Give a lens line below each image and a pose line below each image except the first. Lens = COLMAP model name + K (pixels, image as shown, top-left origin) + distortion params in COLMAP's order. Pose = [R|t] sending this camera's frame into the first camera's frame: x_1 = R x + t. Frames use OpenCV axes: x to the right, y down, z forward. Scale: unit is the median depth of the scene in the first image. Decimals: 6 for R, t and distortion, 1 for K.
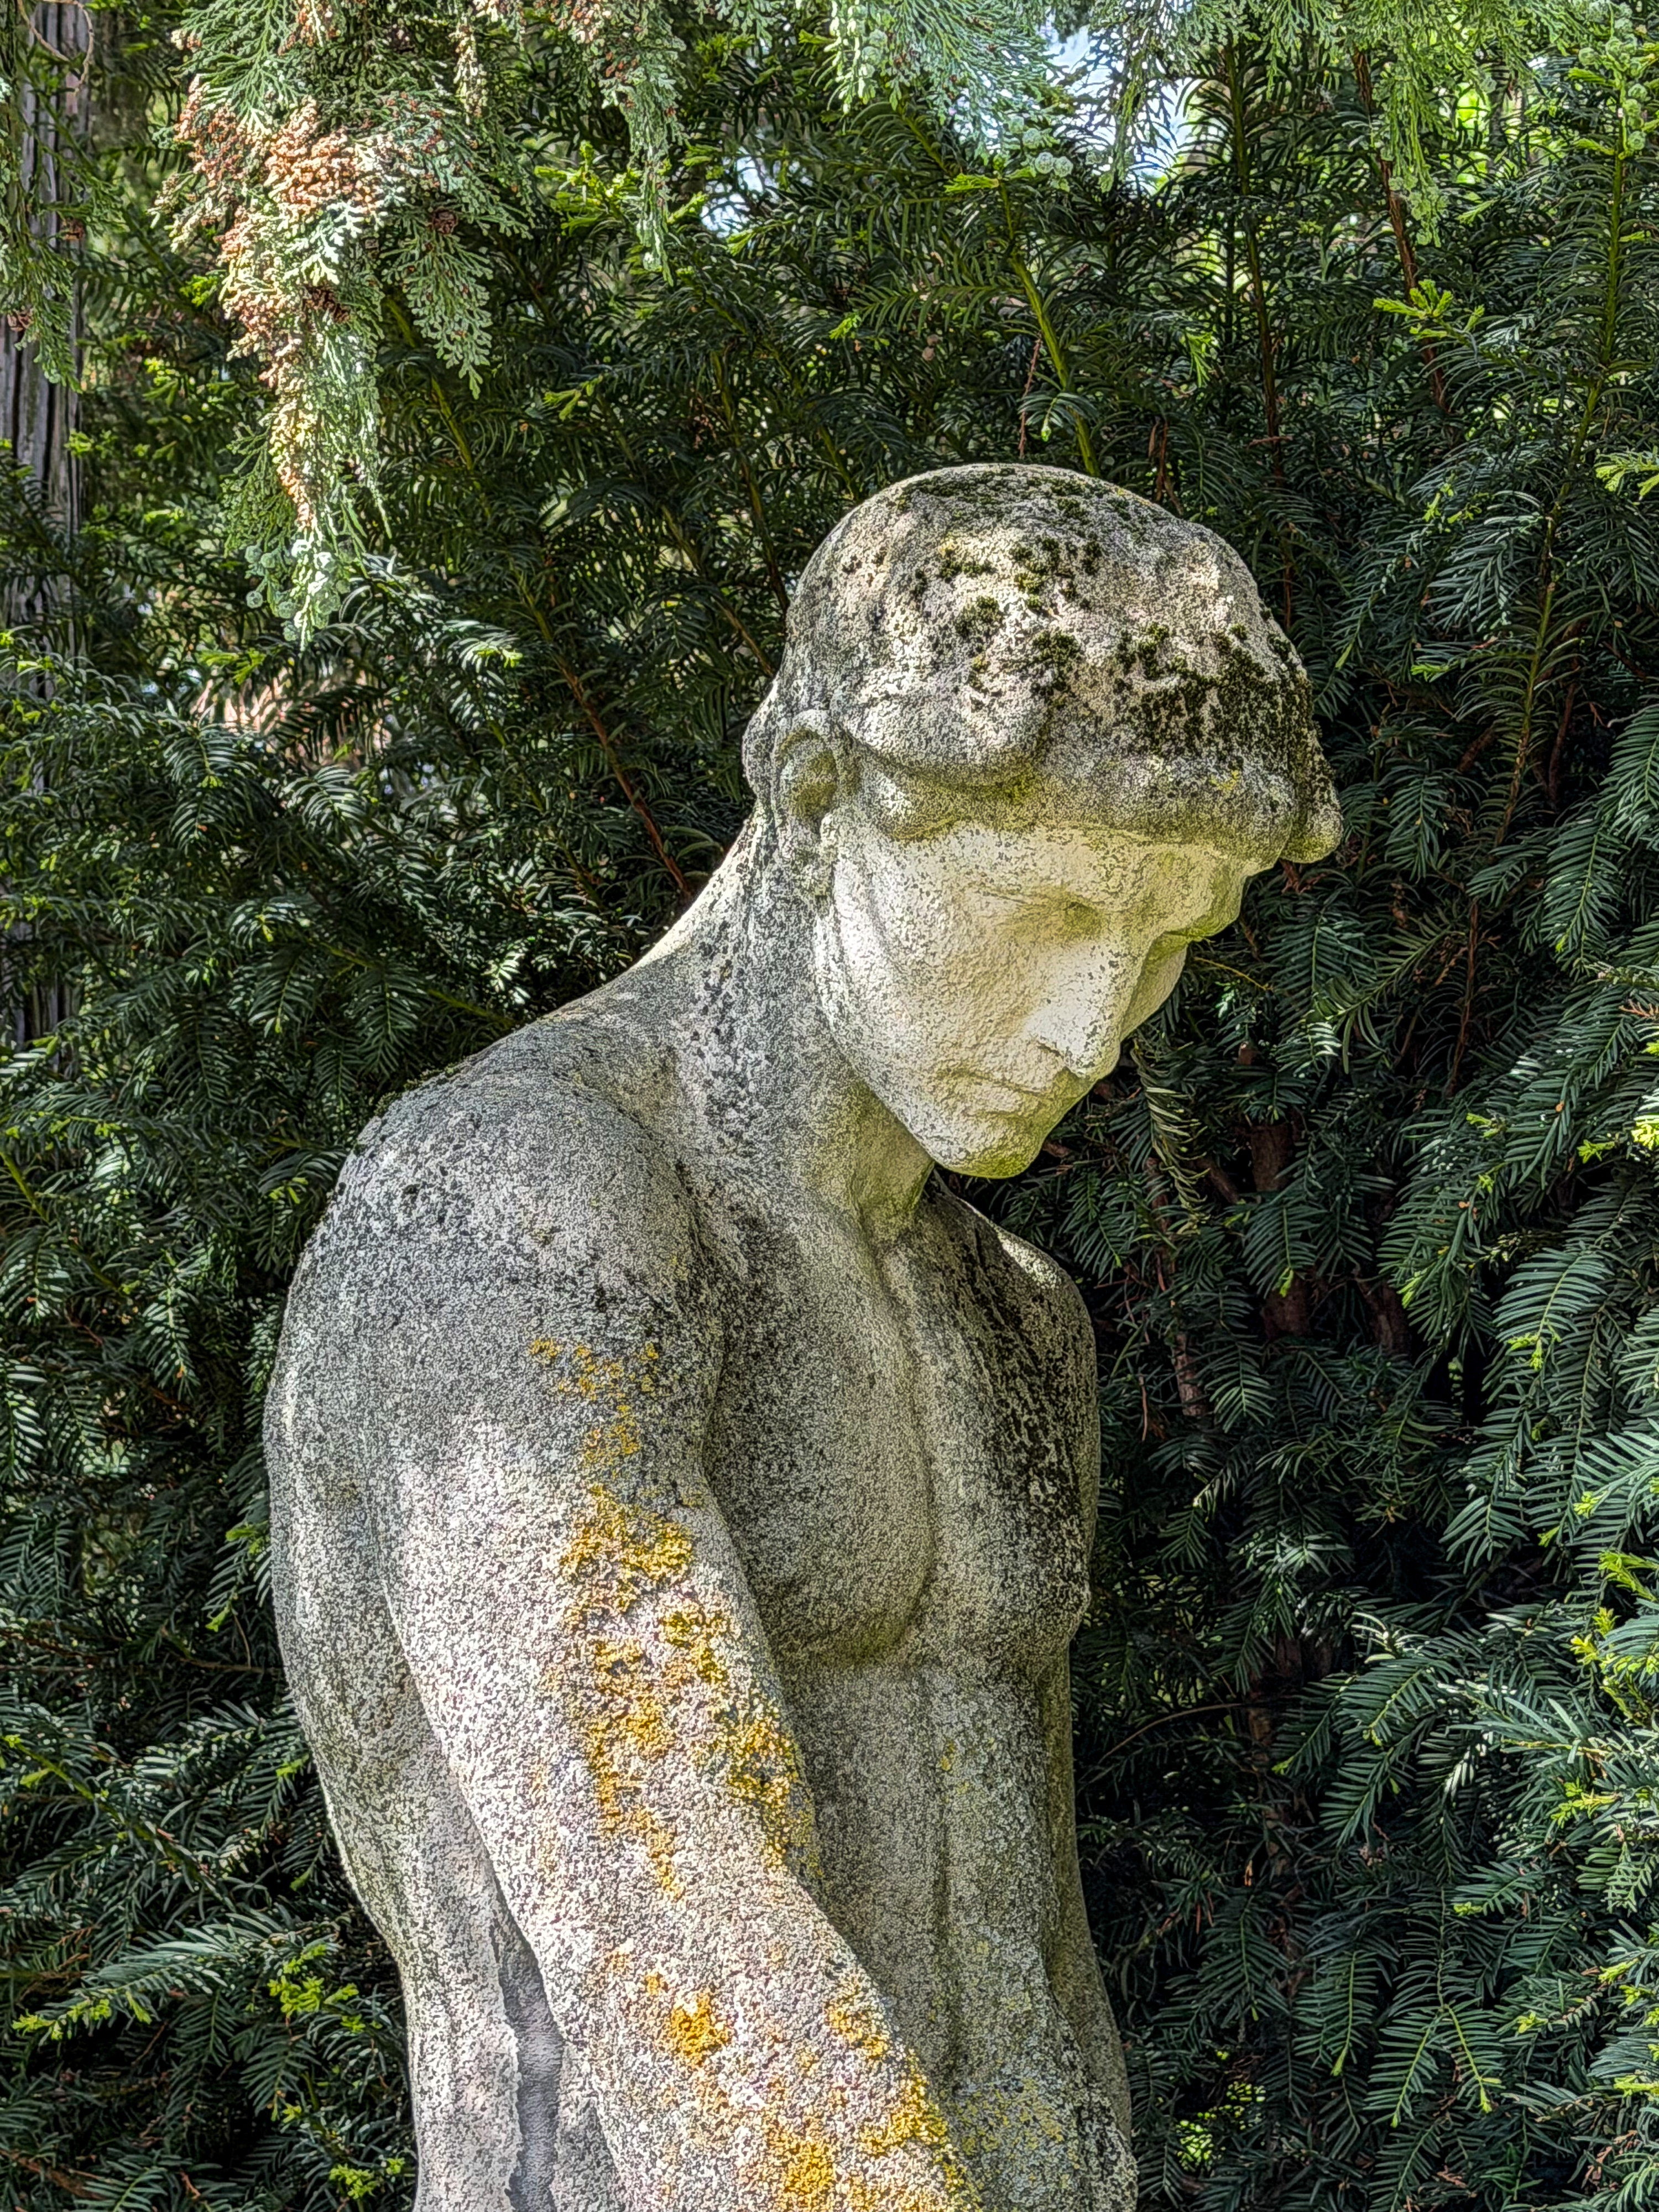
lens RADIAL K [[4956.5, 0, 828.9], [0, 4956.5, 1104.8], [0, 0, 1]] dist [0.044654, 0.000000]
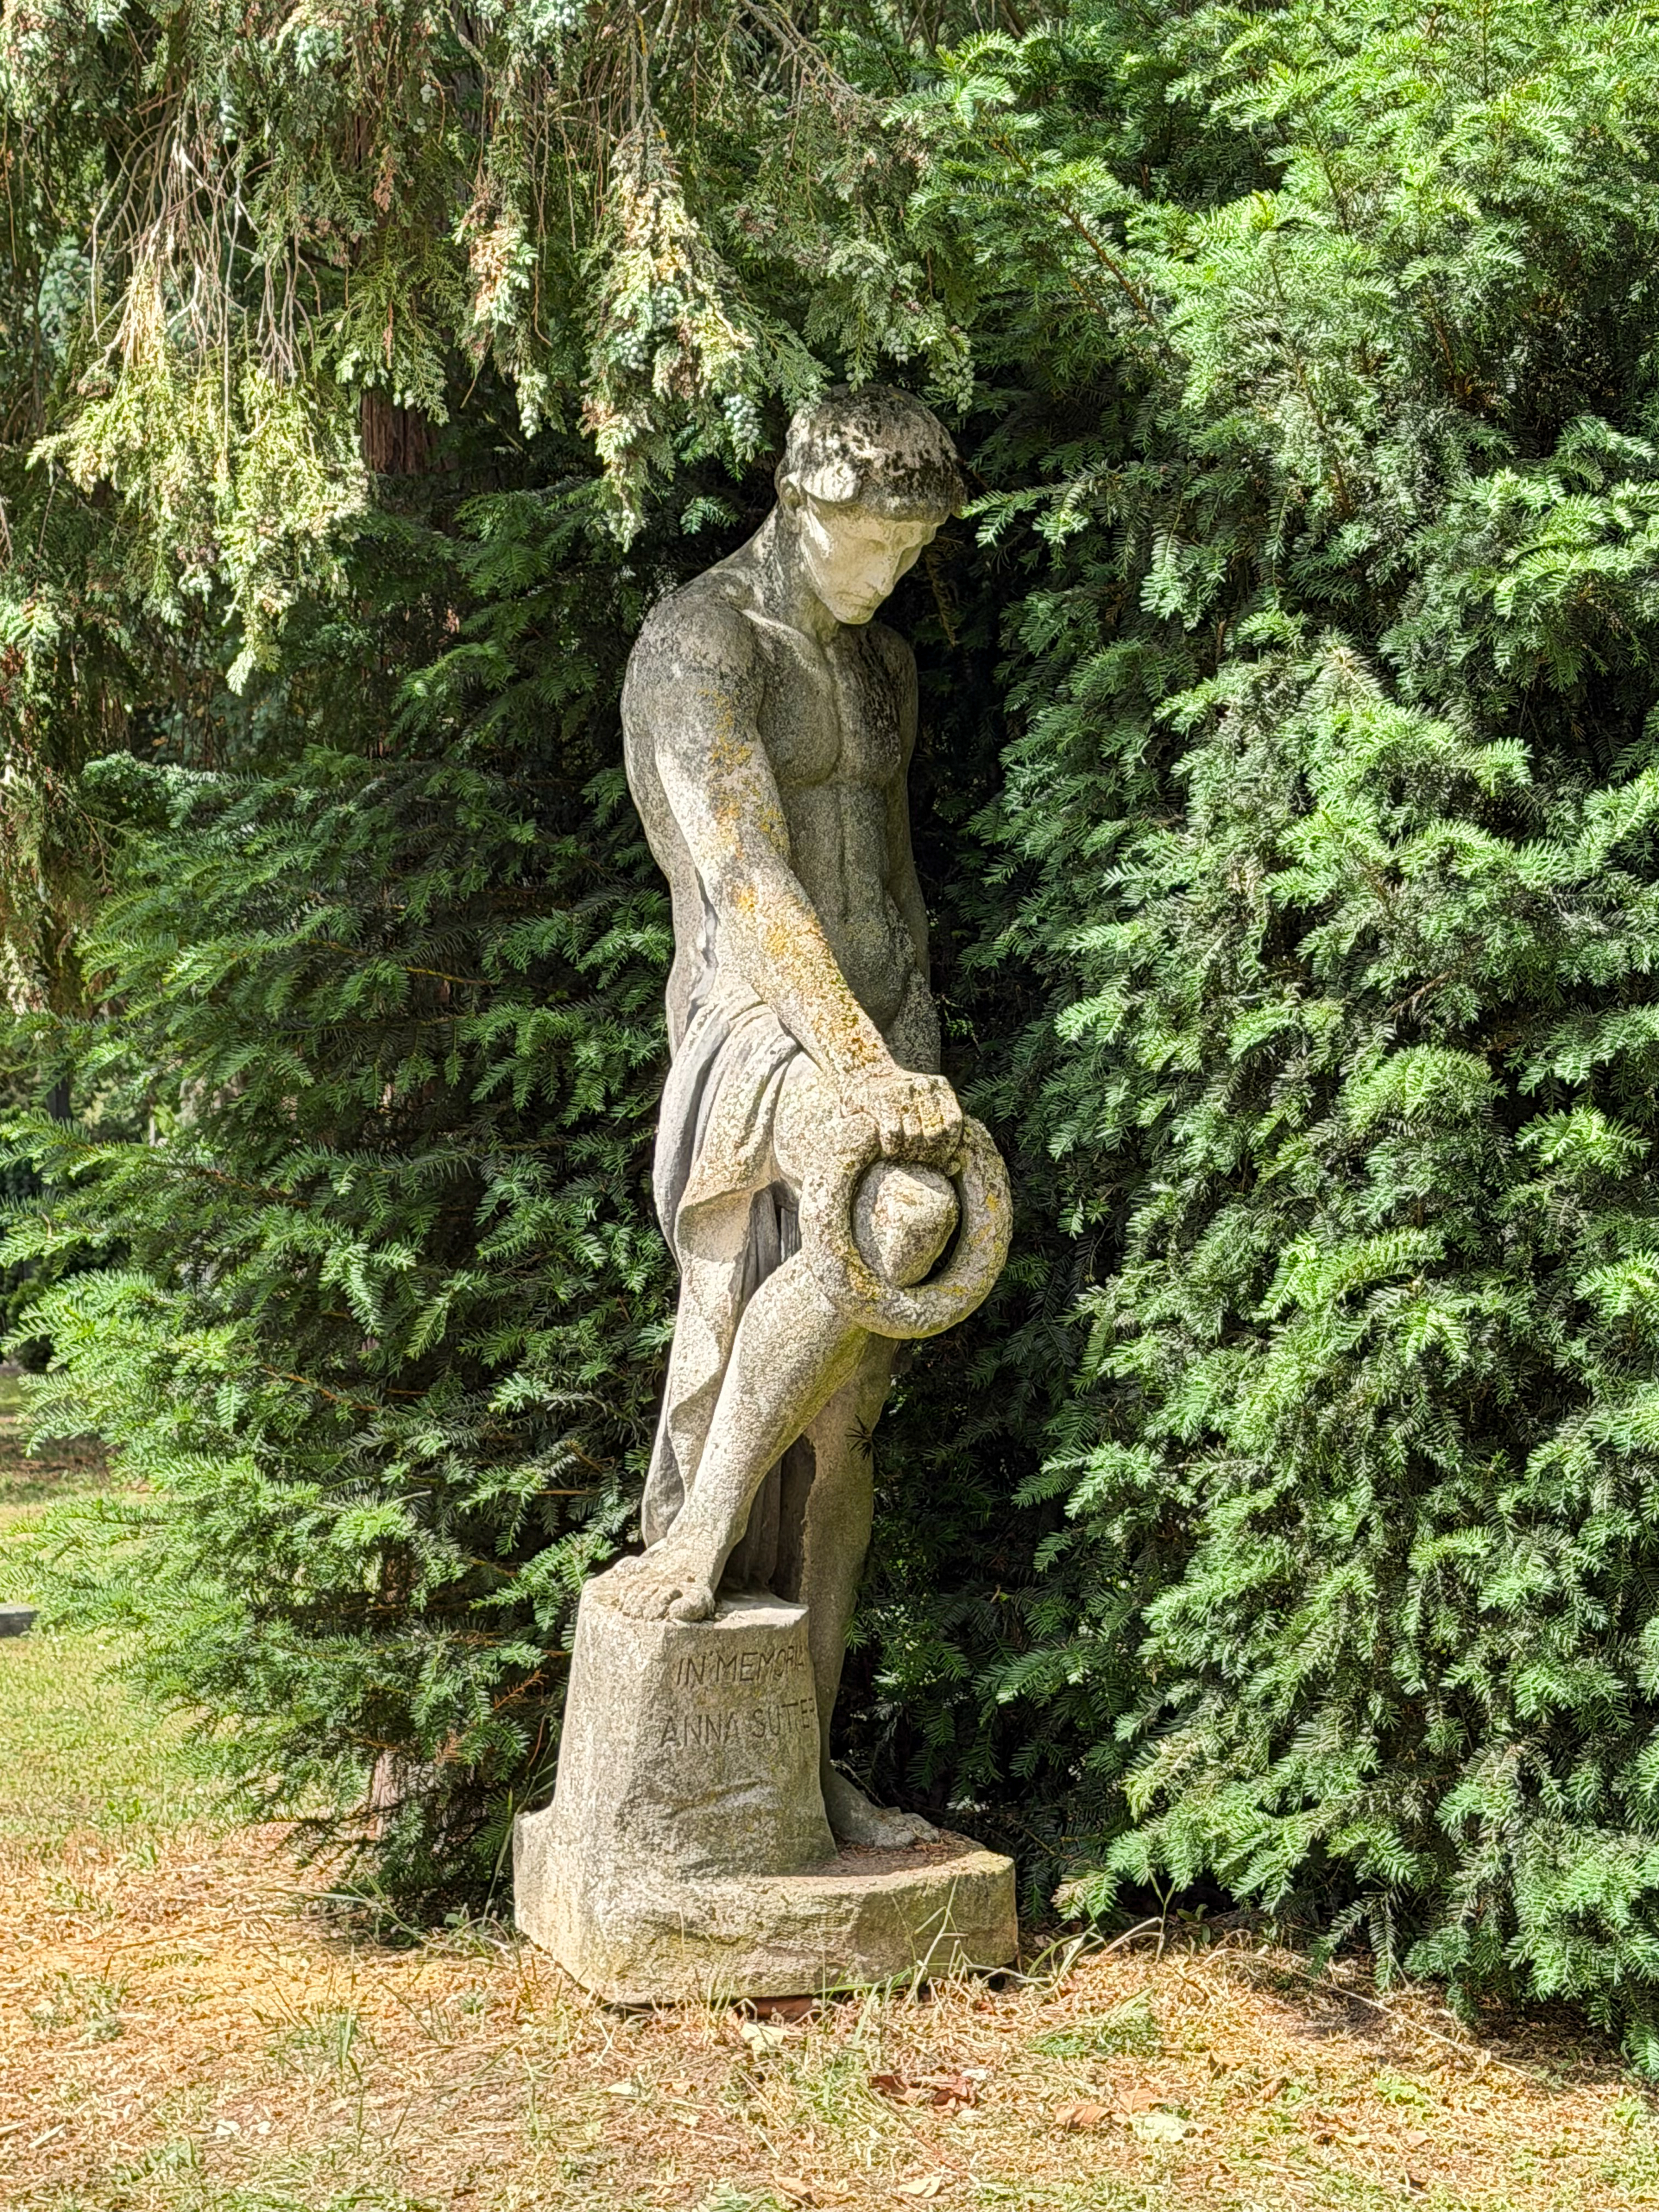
lens RADIAL K [[4767.5, 0, 830.3], [0, 4767.5, 1105.8], [0, 0, 1]] dist [0.018996, 0.000000]
pose [[0.996723, -0.005103, -0.080733, 0.259824], [0.020938, 0.980274, 0.196533, -0.280512], [0.078138, -0.197579, 0.977168, -1.976063]]
